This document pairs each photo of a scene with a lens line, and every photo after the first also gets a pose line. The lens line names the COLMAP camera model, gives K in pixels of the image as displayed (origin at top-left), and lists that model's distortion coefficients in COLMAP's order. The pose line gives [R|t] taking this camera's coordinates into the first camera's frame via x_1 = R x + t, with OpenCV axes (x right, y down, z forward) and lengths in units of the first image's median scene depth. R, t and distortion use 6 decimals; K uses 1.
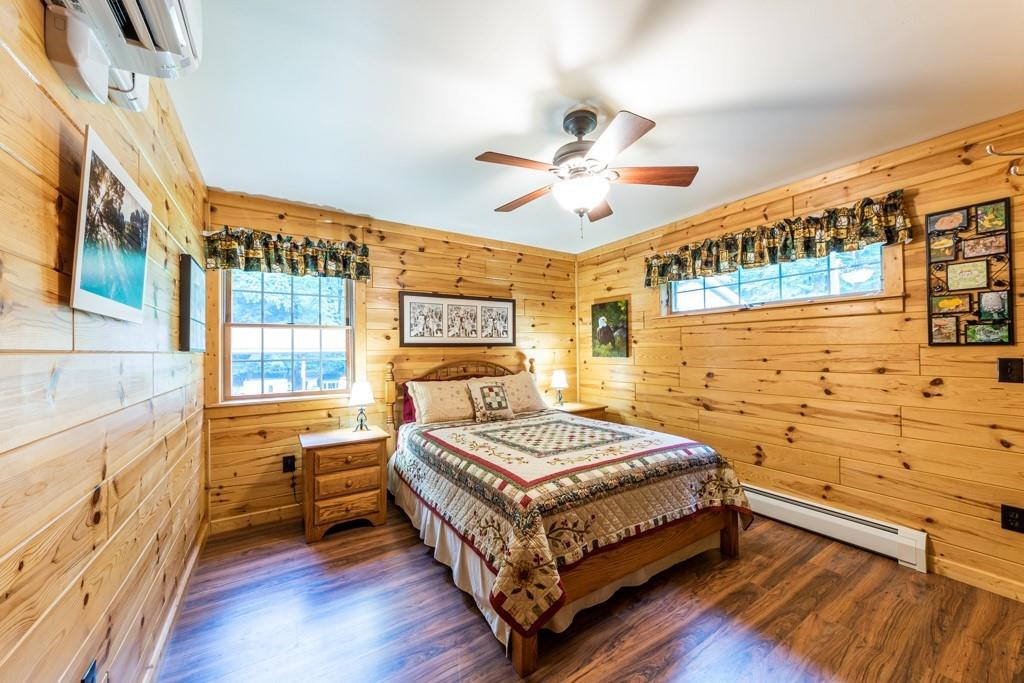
lens RADIAL K [[364.6, 0, 522.7], [0, 364.6, 344.3], [0, 0, 1]] dist [0.021522, -0.012945]
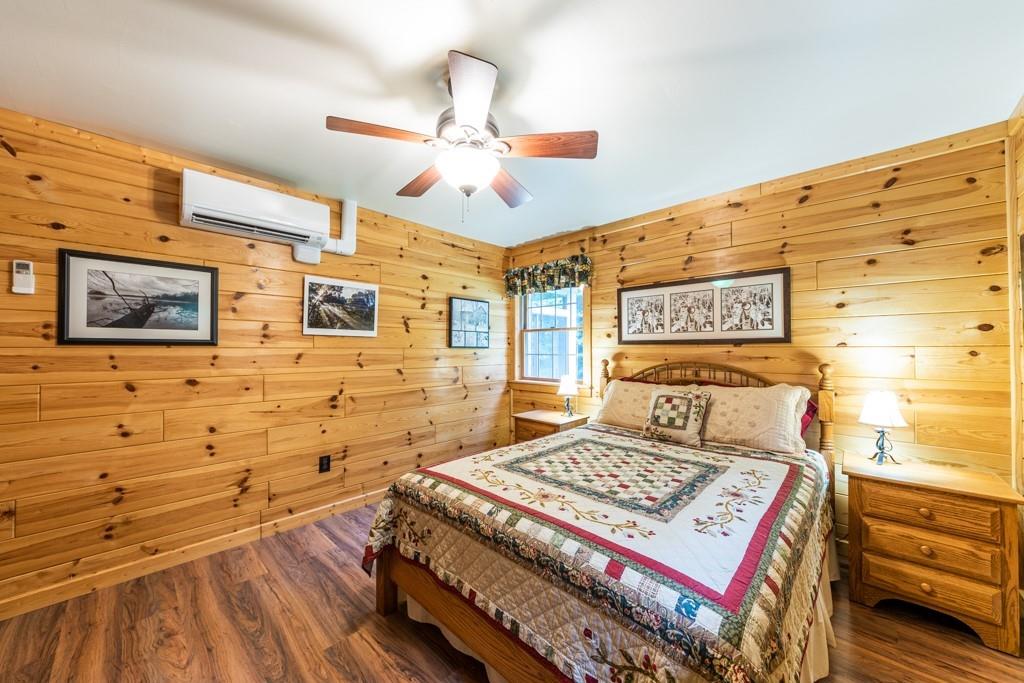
lens RADIAL K [[364.6, 0, 522.7], [0, 364.6, 344.3], [0, 0, 1]] dist [0.021522, -0.012945]
pose [[0.250458, -0.000987, -0.968127, 0.617673], [0.012602, 0.999918, 0.002241, 0.000643], [0.968045, -0.012762, 0.250450, 0.540833]]
